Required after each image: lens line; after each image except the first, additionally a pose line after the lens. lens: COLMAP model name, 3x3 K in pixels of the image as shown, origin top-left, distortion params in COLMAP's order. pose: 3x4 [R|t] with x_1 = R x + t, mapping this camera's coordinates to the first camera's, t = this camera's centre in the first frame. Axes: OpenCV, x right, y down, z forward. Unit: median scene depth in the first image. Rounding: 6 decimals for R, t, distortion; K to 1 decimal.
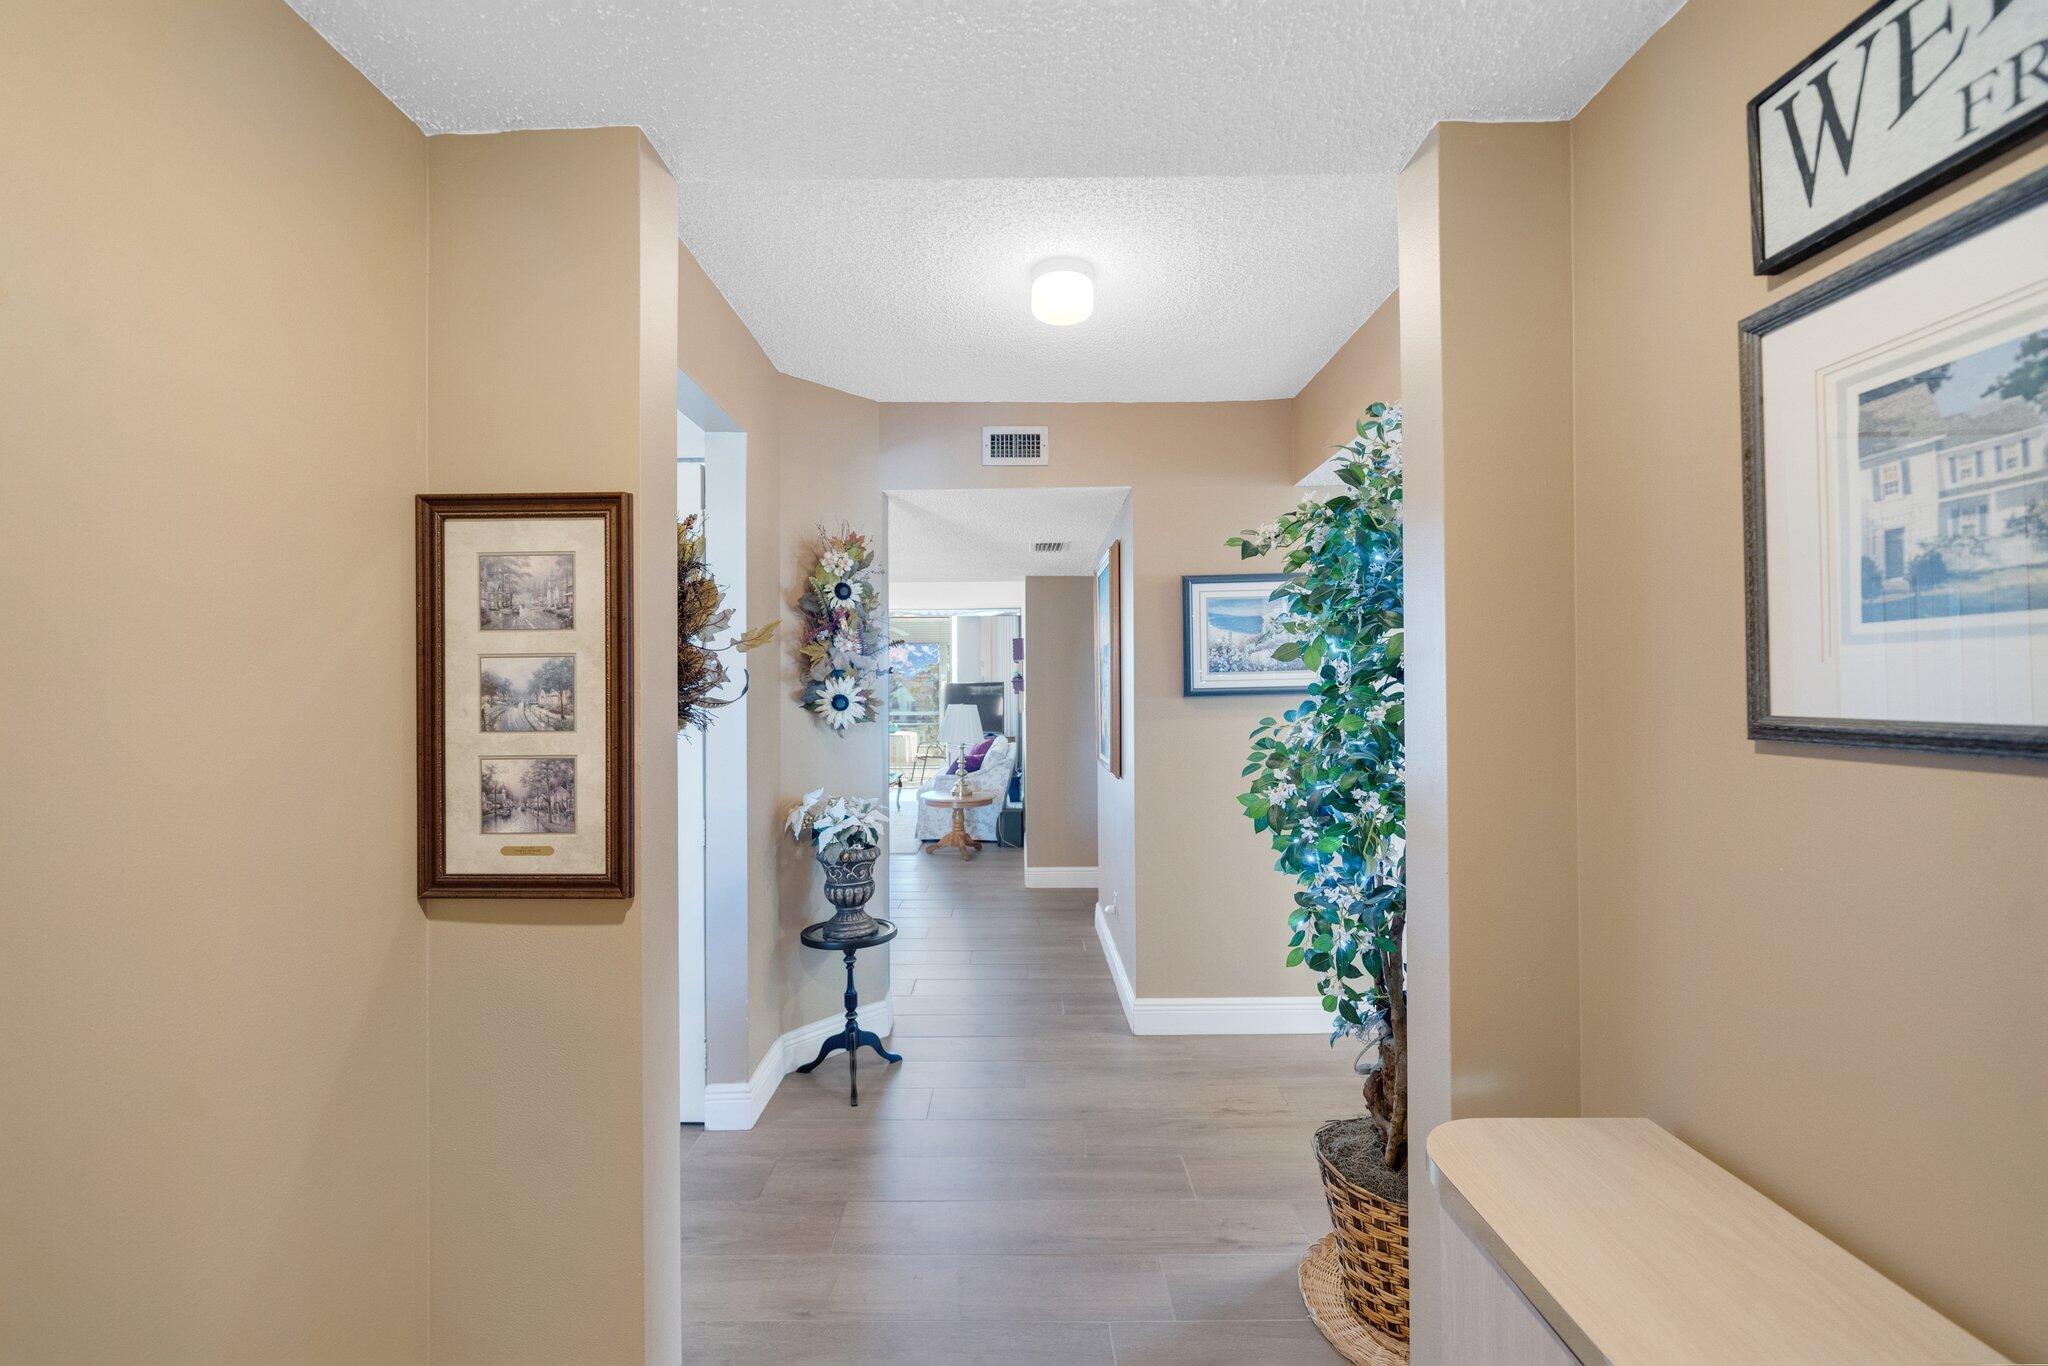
lens RADIAL K [[849.3, 0, 1006.6], [0, 849.3, 685.3], [0, 0, 1]] dist [0.000855, -0.000003]
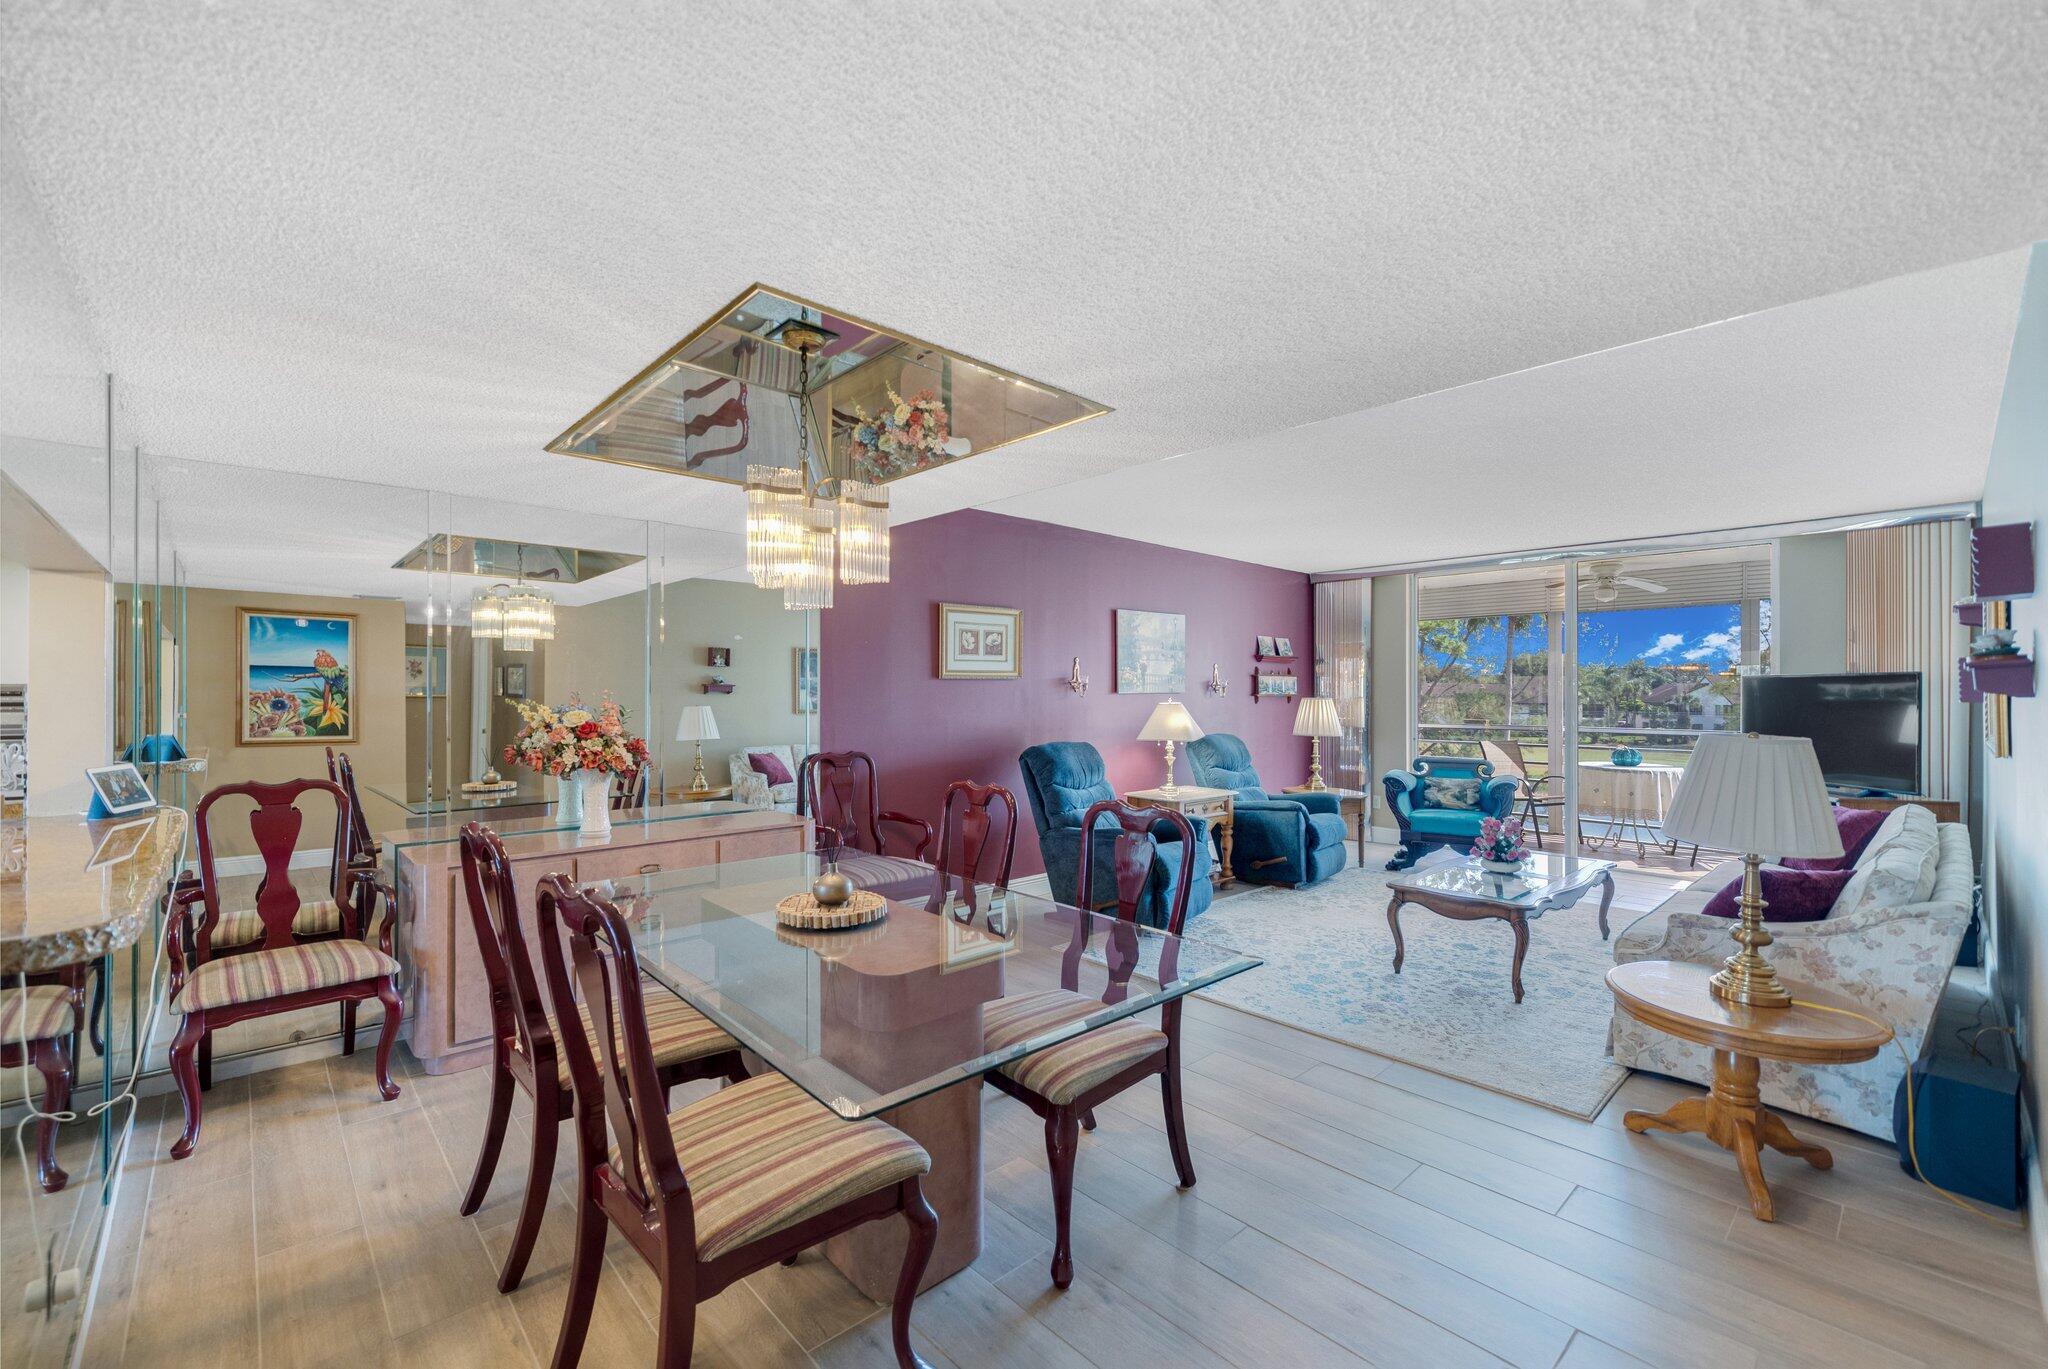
lens RADIAL K [[849.3, 0, 1006.6], [0, 849.3, 686.8], [0, 0, 1]] dist [0.000855, -0.000003]
pose [[0.680979, 0.000439, -0.732303, -0.004505], [0.003125, 0.999989, 0.003506, 0.000986], [0.732296, -0.004675, 0.680970, 0.519539]]
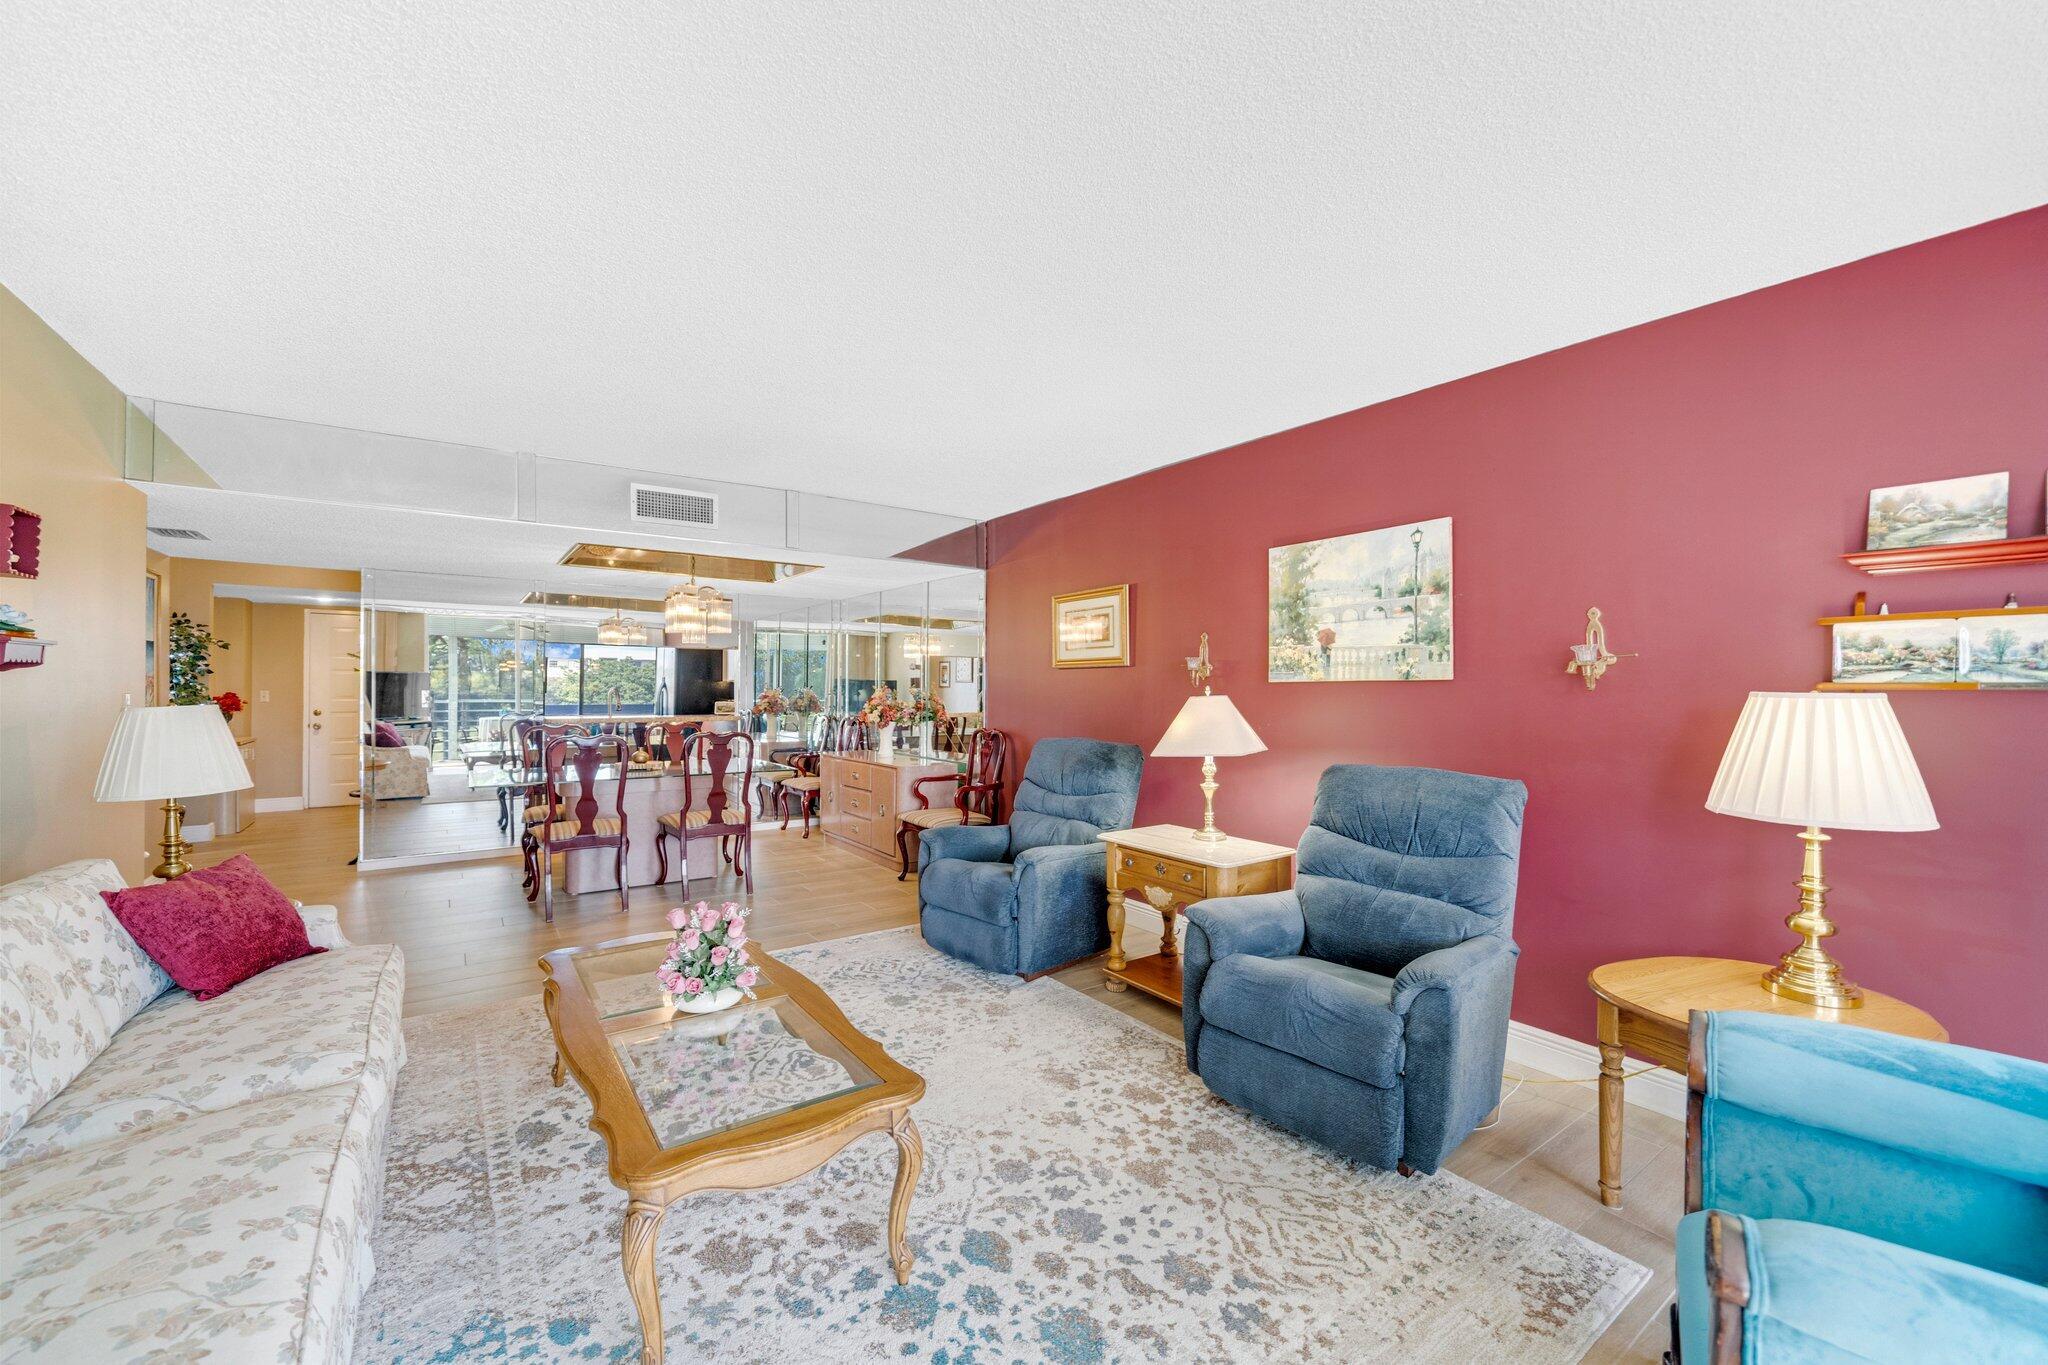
lens RADIAL K [[804.5, 0, 1011.0], [0, 804.5, 684.0], [0, 0, 1]] dist [-0.001410, -0.000438]
pose [[-0.811801, -0.004221, -0.583918, -0.123797], [0.002719, 0.999936, -0.011008, 0.017762], [0.583927, -0.010524, -0.811738, 1.517850]]
